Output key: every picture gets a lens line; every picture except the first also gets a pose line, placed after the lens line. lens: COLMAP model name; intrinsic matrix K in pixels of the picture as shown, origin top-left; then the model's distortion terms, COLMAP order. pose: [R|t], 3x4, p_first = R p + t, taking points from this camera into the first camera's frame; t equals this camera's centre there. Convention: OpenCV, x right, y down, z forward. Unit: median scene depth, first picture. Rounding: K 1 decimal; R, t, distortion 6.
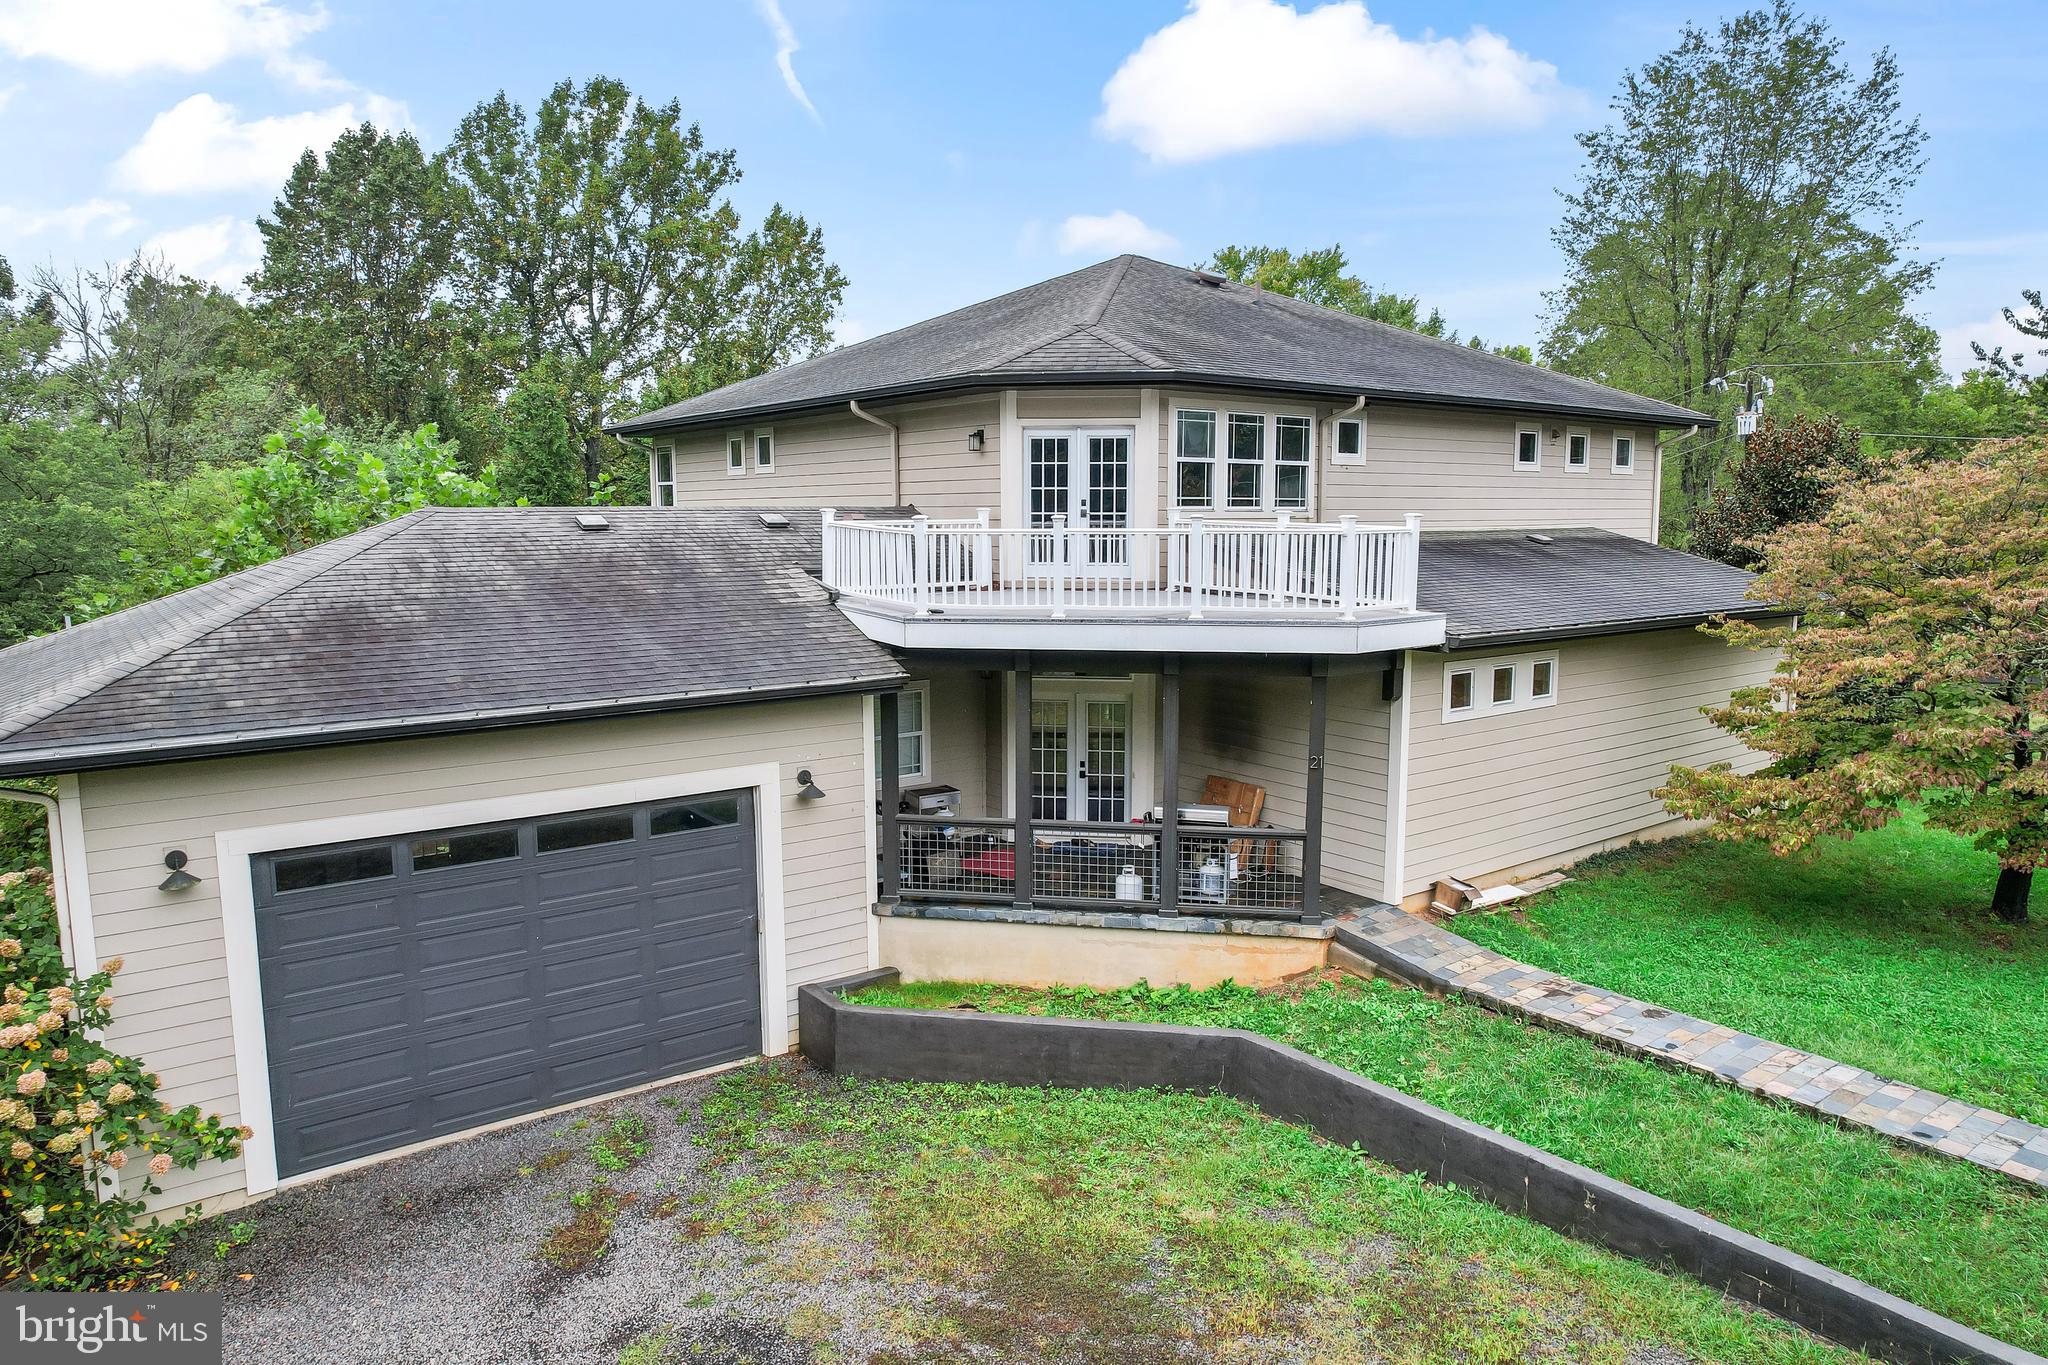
lens RADIAL K [[1314.4, 0, 1024.0], [0, 1314.4, 682.5], [0, 0, 1]] dist [-0.059295, 0.049539]
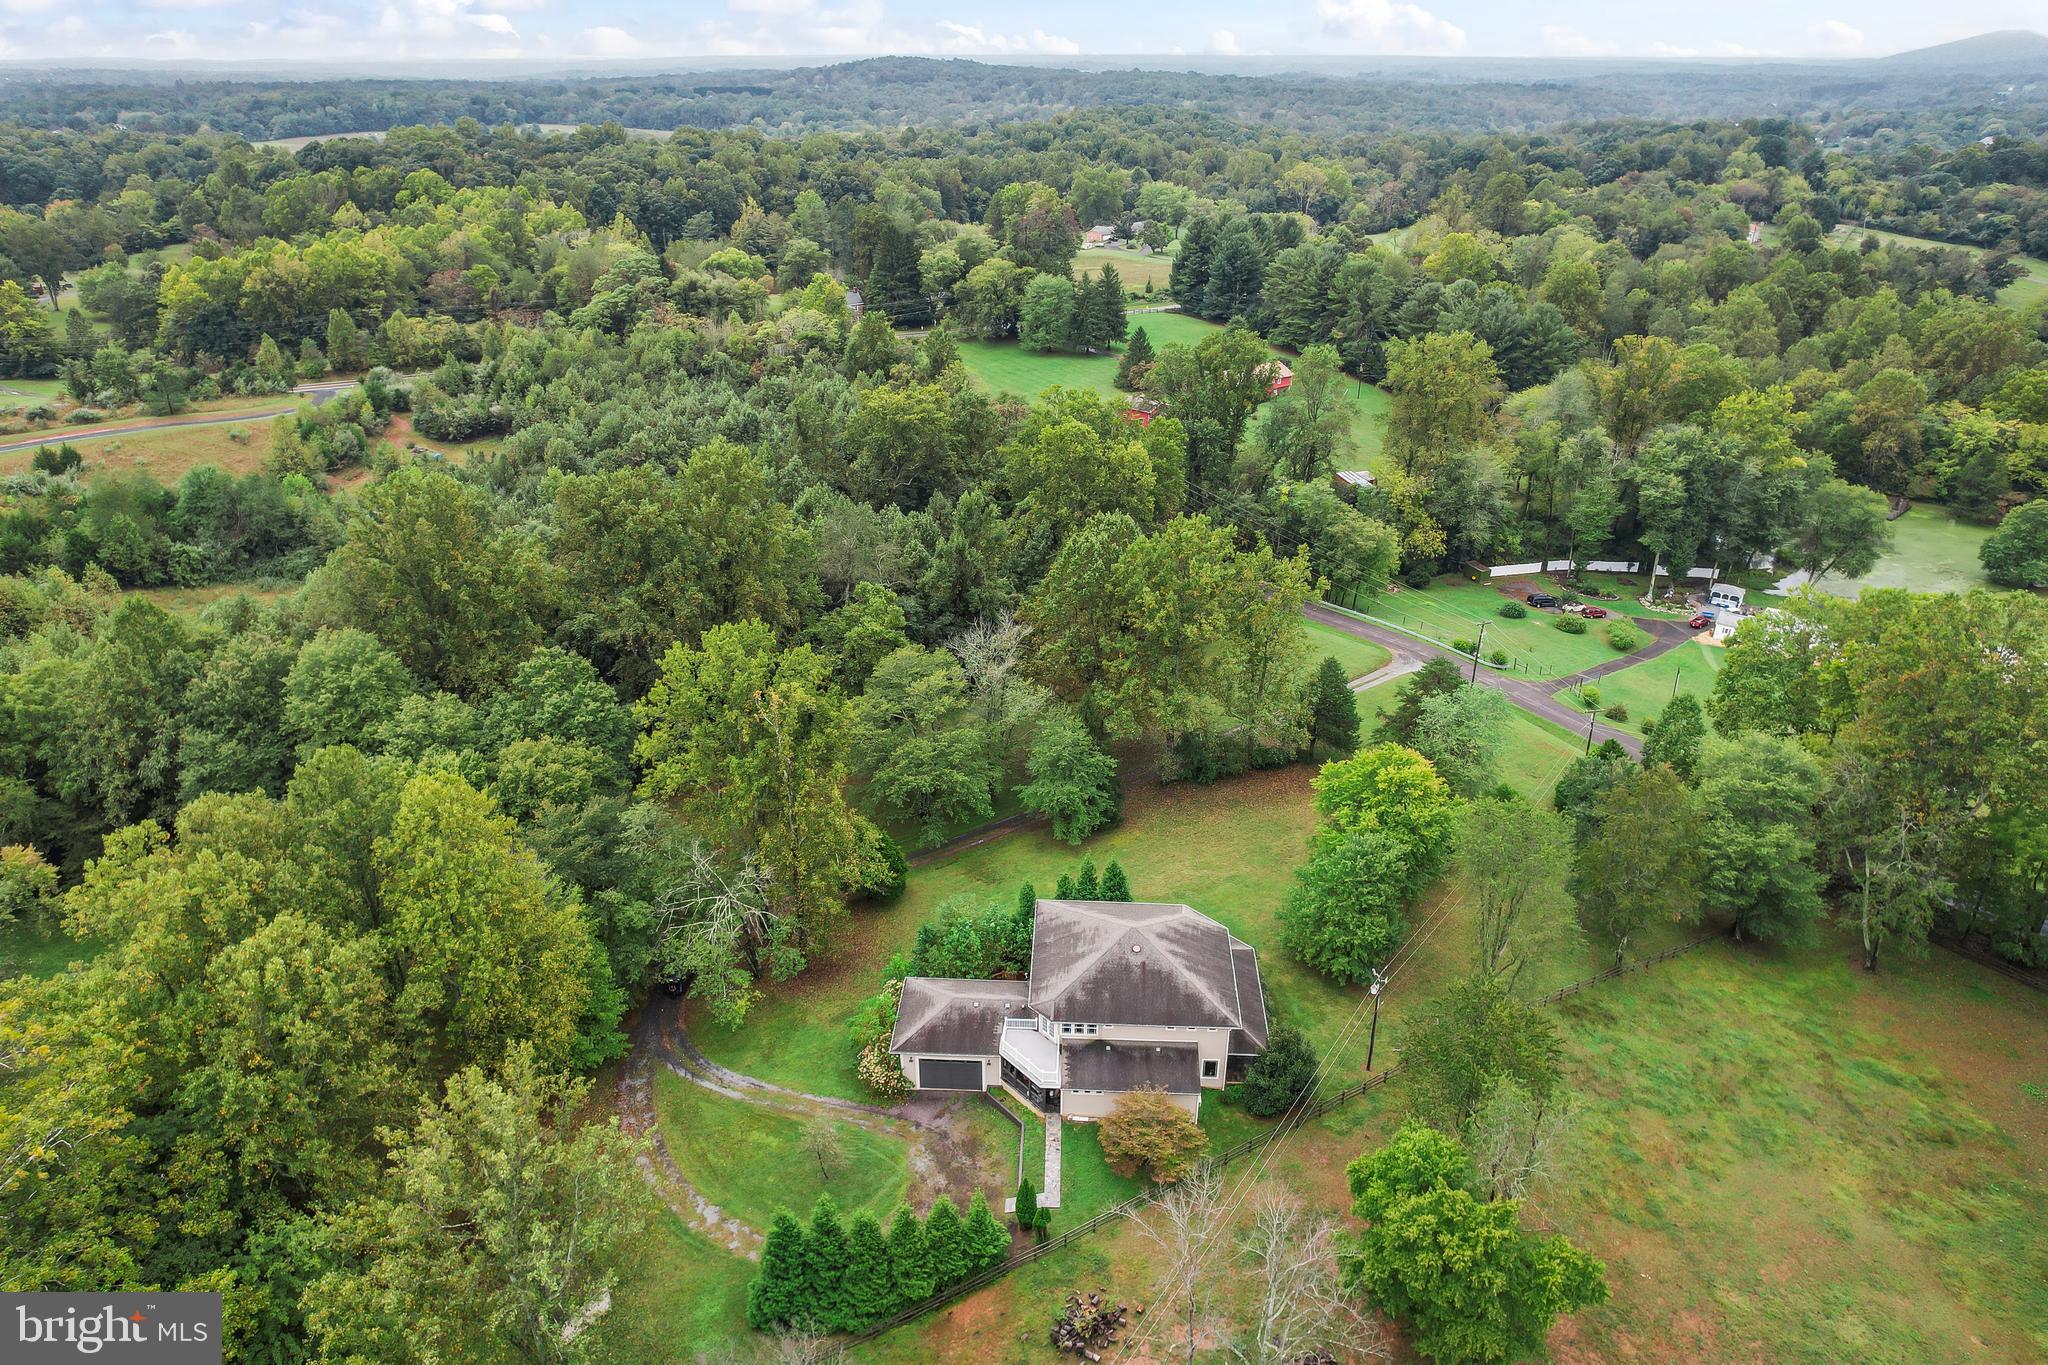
lens RADIAL K [[1314.4, 0, 1024.0], [0, 1314.4, 682.5], [0, 0, 1]] dist [-0.059295, 0.049539]
pose [[0.778894, 0.284477, -0.558925, 3.268139], [-0.086486, 0.931413, 0.353540, -4.247838], [0.621164, -0.227031, 0.750075, -3.609874]]
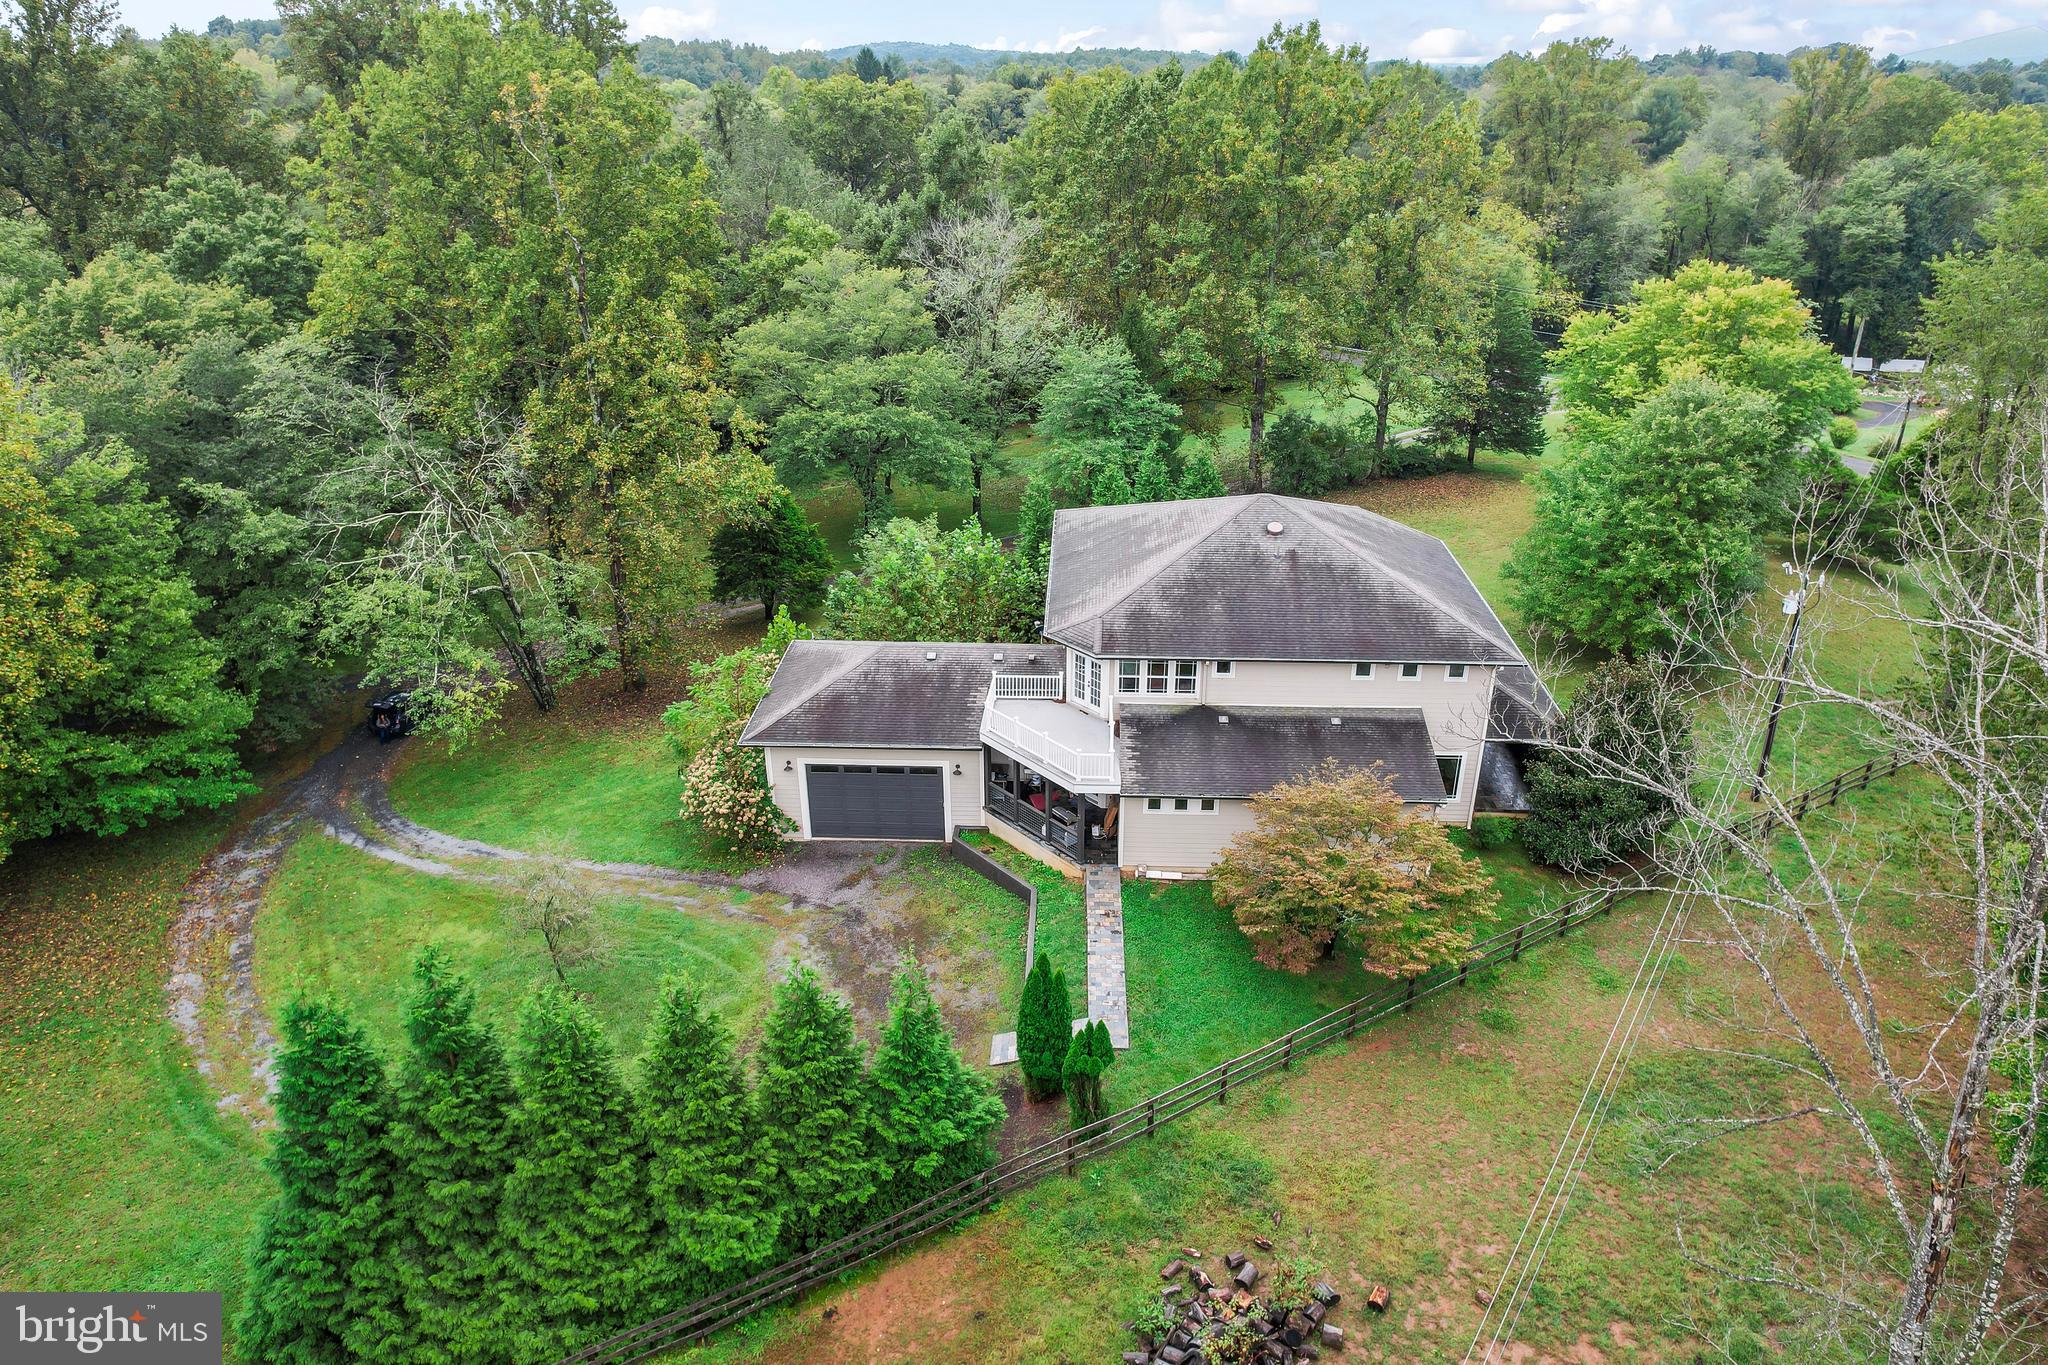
lens RADIAL K [[1314.4, 0, 1024.0], [0, 1314.4, 682.5], [0, 0, 1]] dist [-0.059295, 0.049539]
pose [[0.779551, 0.269826, -0.565238, 1.694380], [-0.082884, 0.938952, 0.333915, -1.189470], [0.620831, -0.213455, 0.754325, -1.246729]]
